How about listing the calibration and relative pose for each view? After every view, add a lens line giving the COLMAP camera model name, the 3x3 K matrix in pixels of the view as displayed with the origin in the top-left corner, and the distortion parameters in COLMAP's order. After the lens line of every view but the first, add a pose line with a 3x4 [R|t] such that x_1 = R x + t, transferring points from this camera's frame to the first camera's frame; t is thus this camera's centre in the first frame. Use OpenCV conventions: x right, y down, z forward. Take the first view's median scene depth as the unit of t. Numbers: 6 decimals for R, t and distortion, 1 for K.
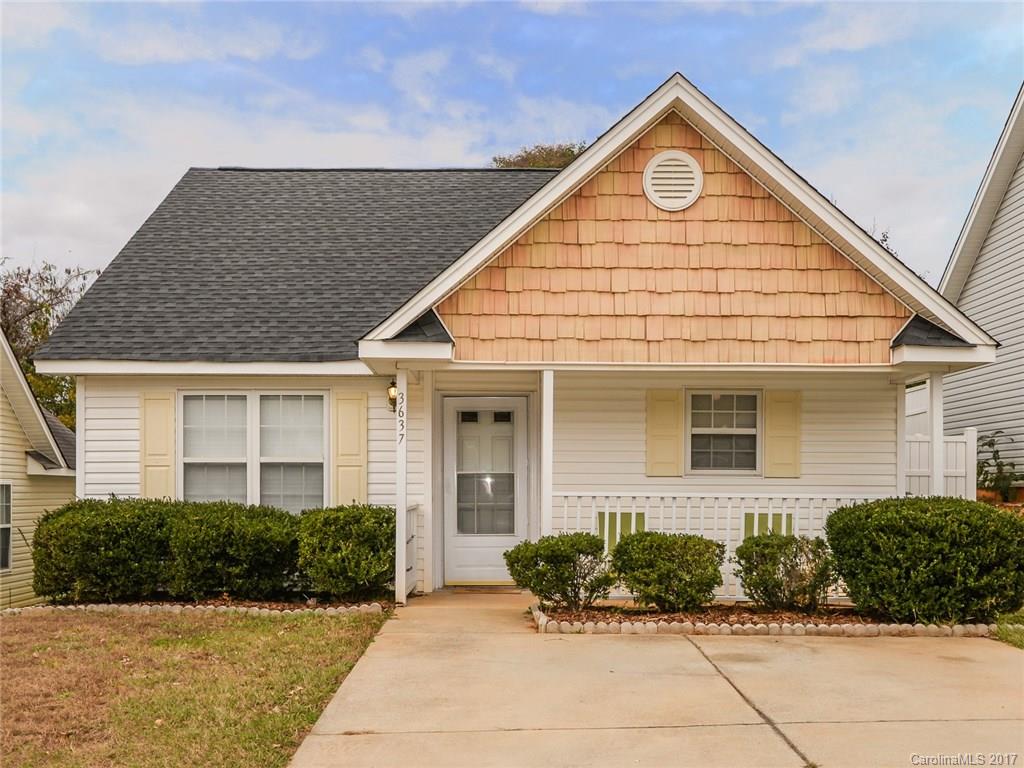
lens RADIAL K [[775.5, 0, 512.0], [0, 775.5, 384.0], [0, 0, 1]] dist [-0.002022, 0.004558]
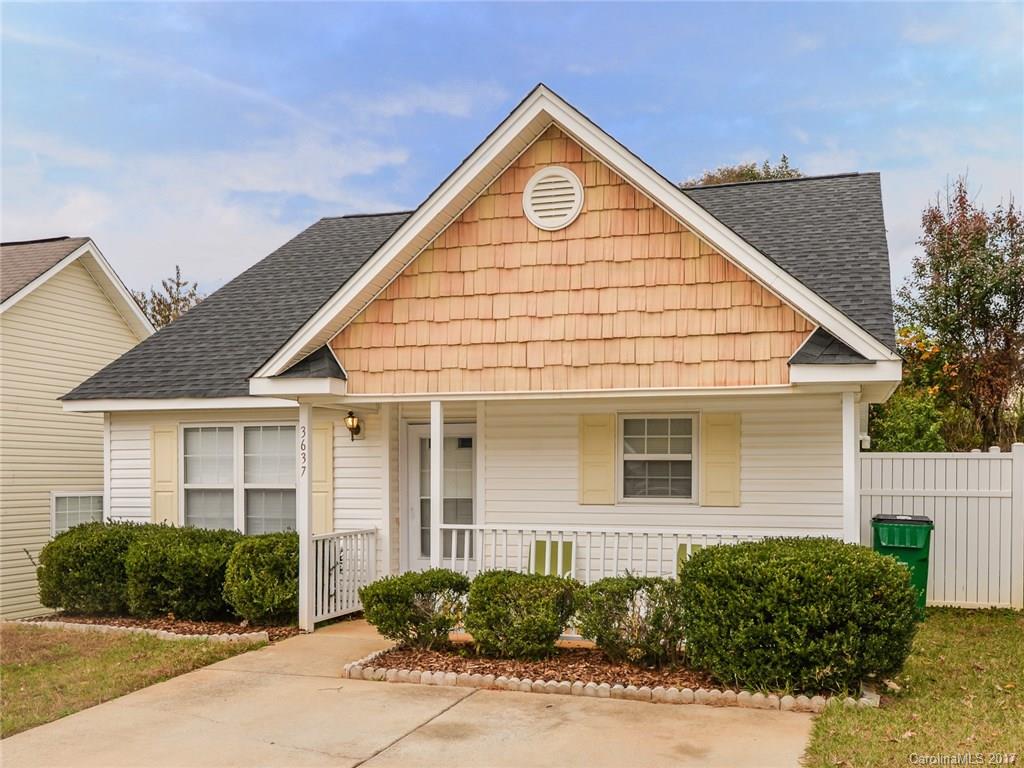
lens RADIAL K [[712.3, 0, 512.0], [0, 712.3, 406.5], [0, 0, 1]] dist [-0.001180, 0.000477]
pose [[0.978513, -0.025273, -0.204629, 0.328168], [0.027659, 0.999579, 0.008806, -0.016264], [0.204320, -0.014277, 0.978800, 0.130403]]
